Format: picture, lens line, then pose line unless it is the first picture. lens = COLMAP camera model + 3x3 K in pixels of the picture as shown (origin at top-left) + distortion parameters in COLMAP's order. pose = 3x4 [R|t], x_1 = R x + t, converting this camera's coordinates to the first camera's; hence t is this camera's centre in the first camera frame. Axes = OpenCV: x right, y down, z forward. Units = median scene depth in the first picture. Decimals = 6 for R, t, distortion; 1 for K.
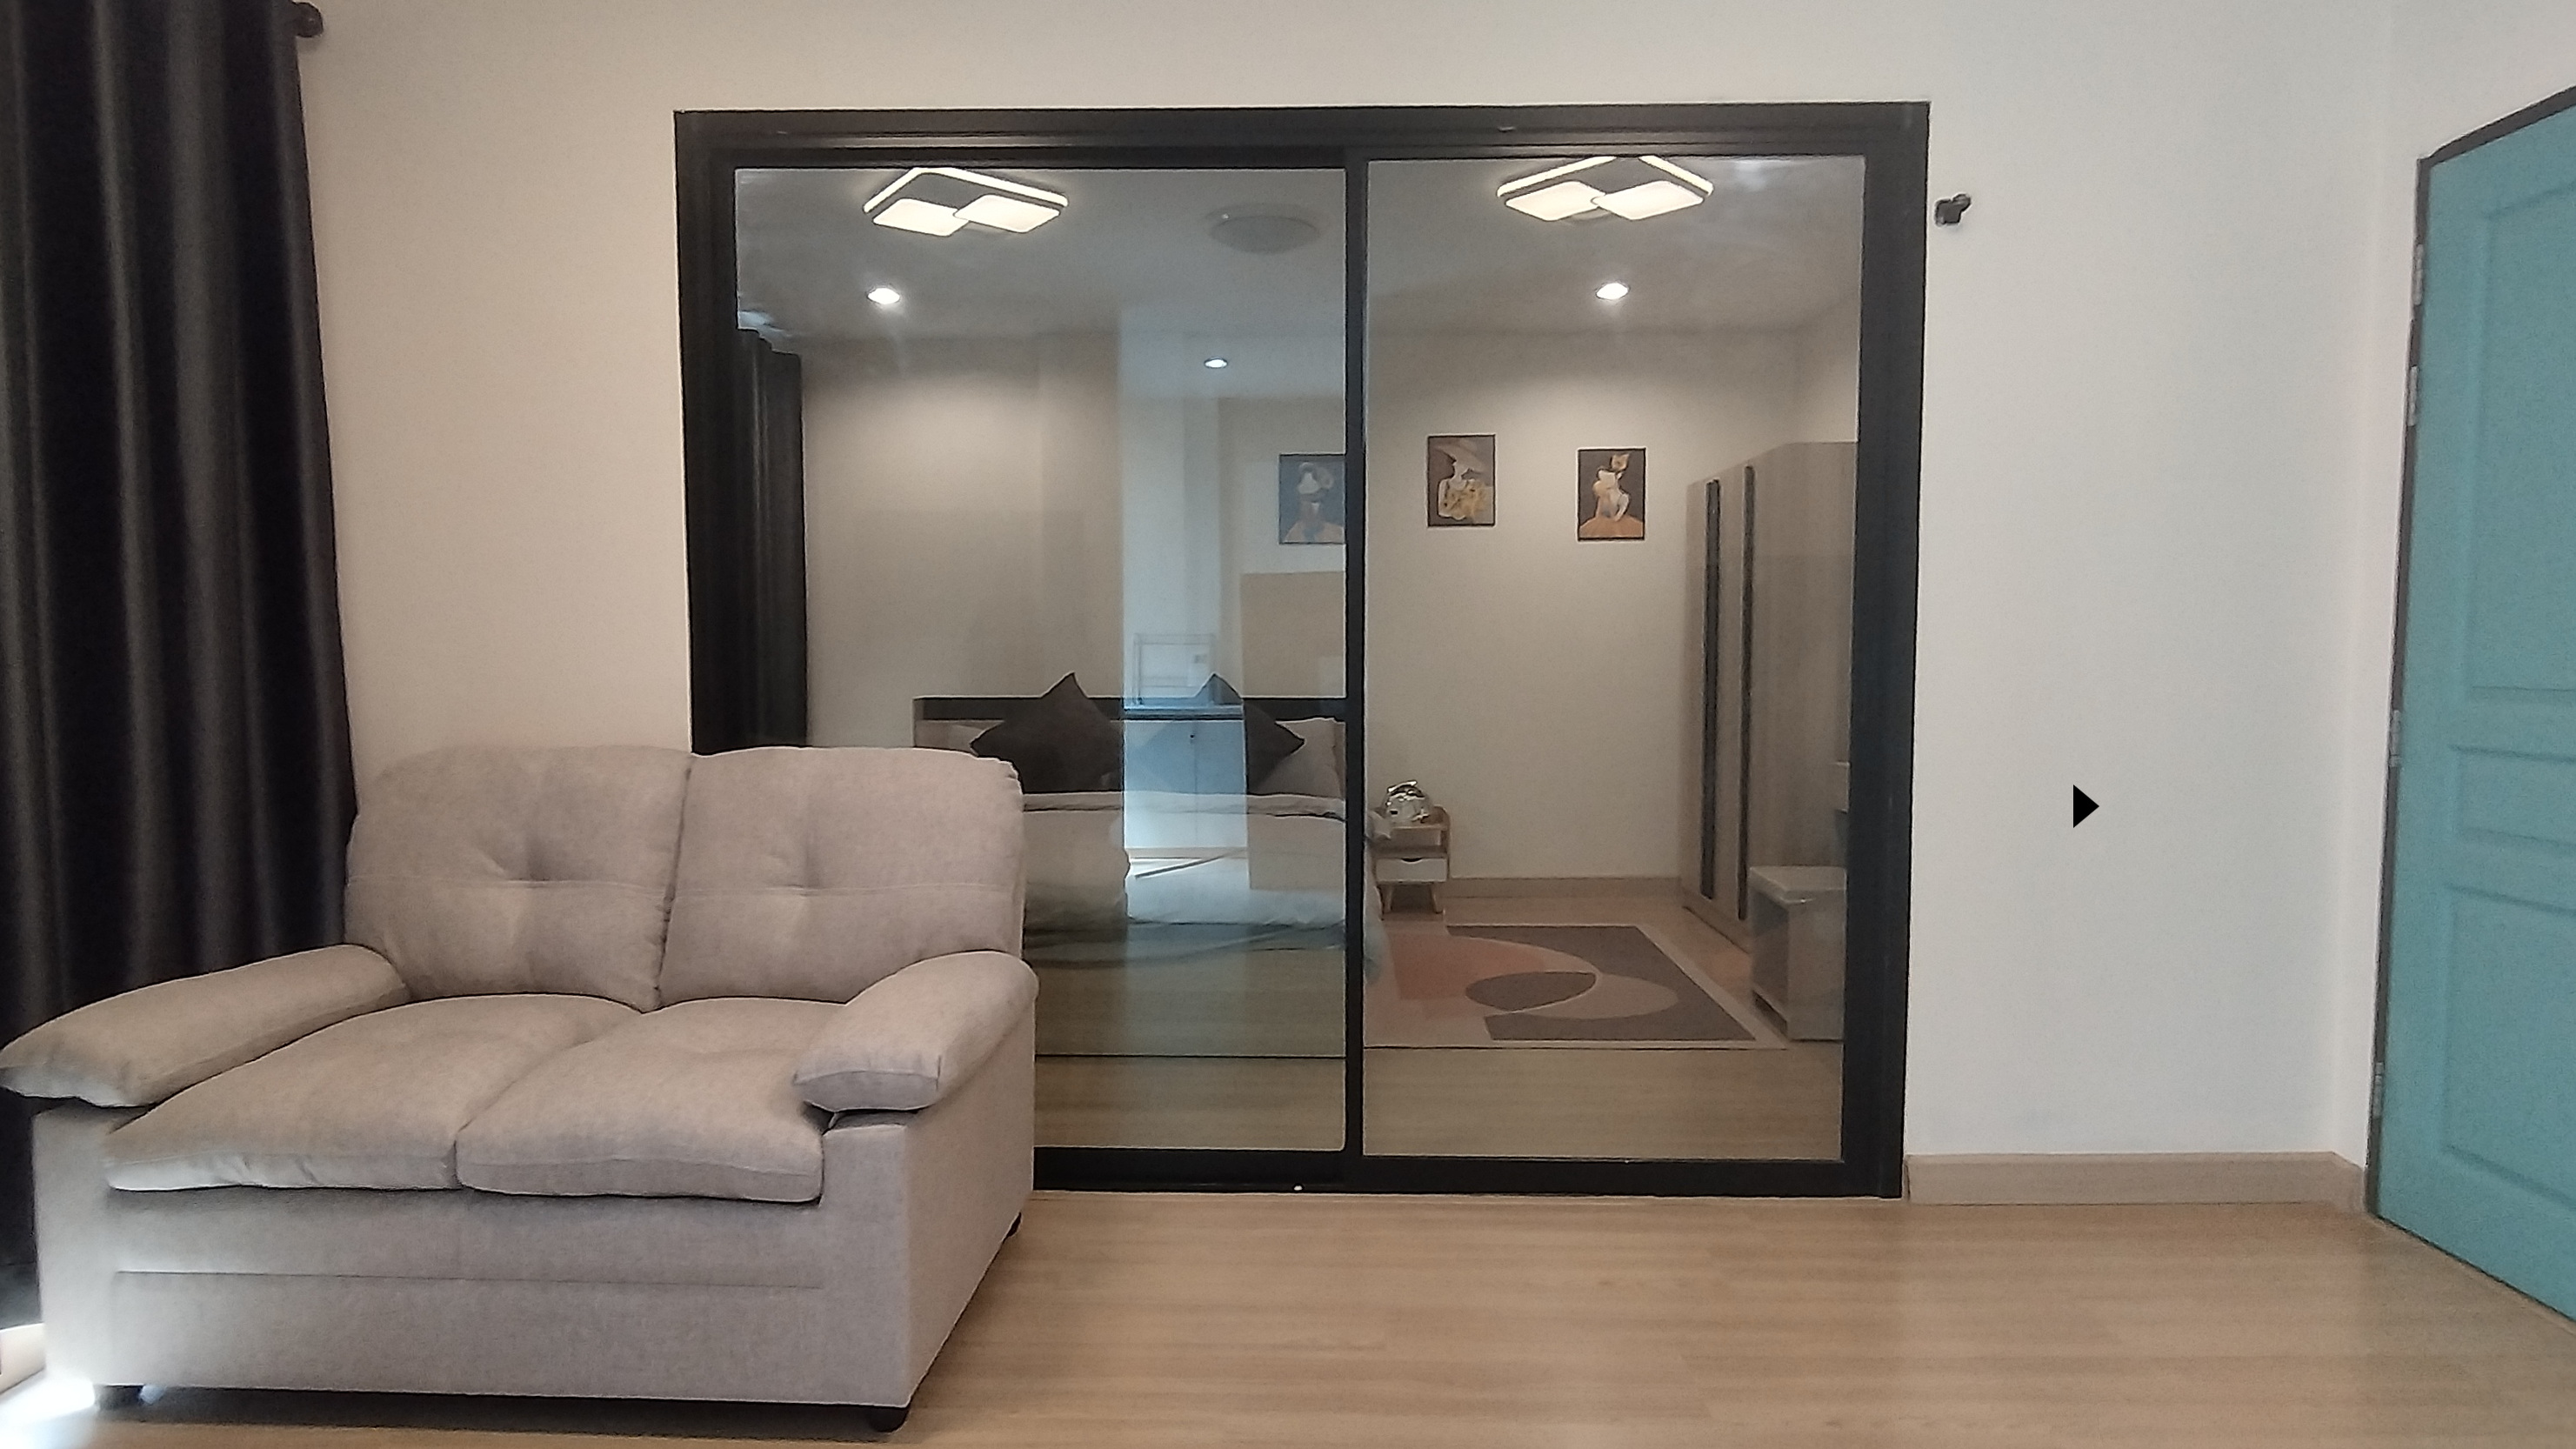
lens RADIAL K [[1264.8, 0, 1288.0], [0, 1264.8, 724.5], [0, 0, 1]] dist [0.001215, 0.000142]
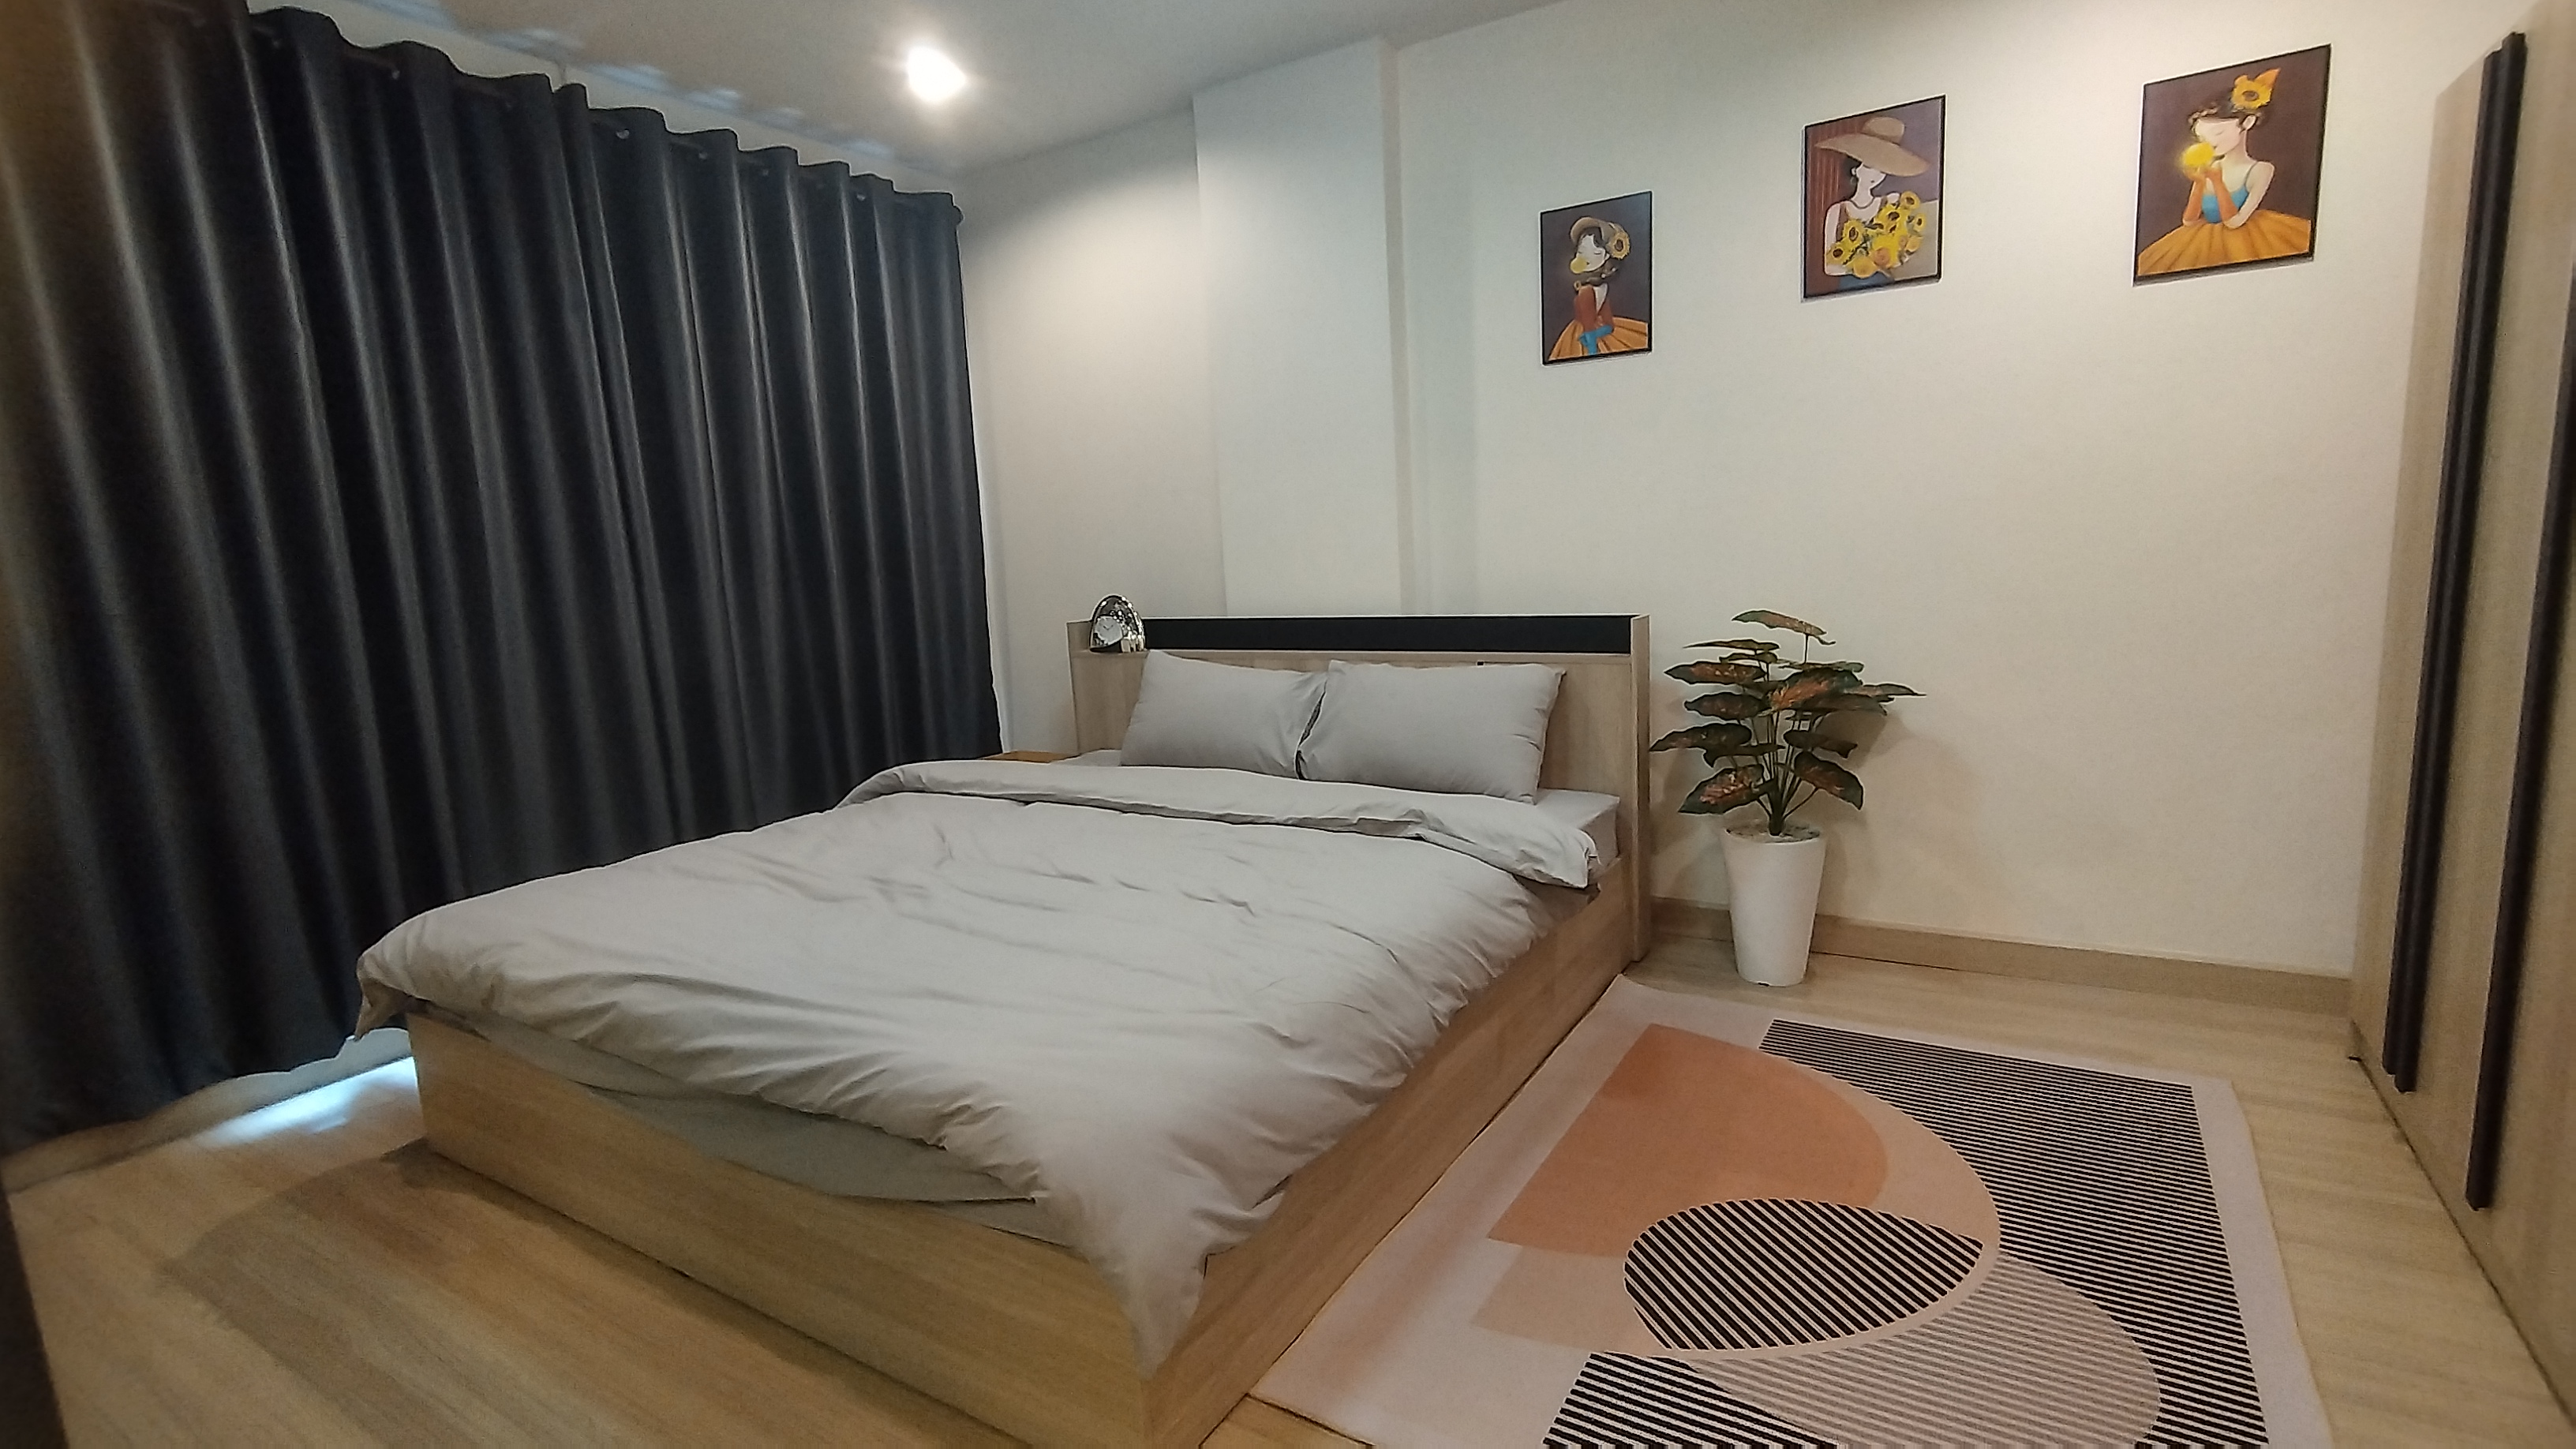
lens RADIAL K [[1179.6, 0, 1294.9], [0, 1179.6, 732.7], [0, 0, 1]] dist [0.001057, 0.000331]
pose [[0.856896, 0.040856, -0.513868, 0.193689], [0.016799, 0.994111, 0.107052, -0.027919], [0.515215, -0.100365, 0.851164, 0.431753]]
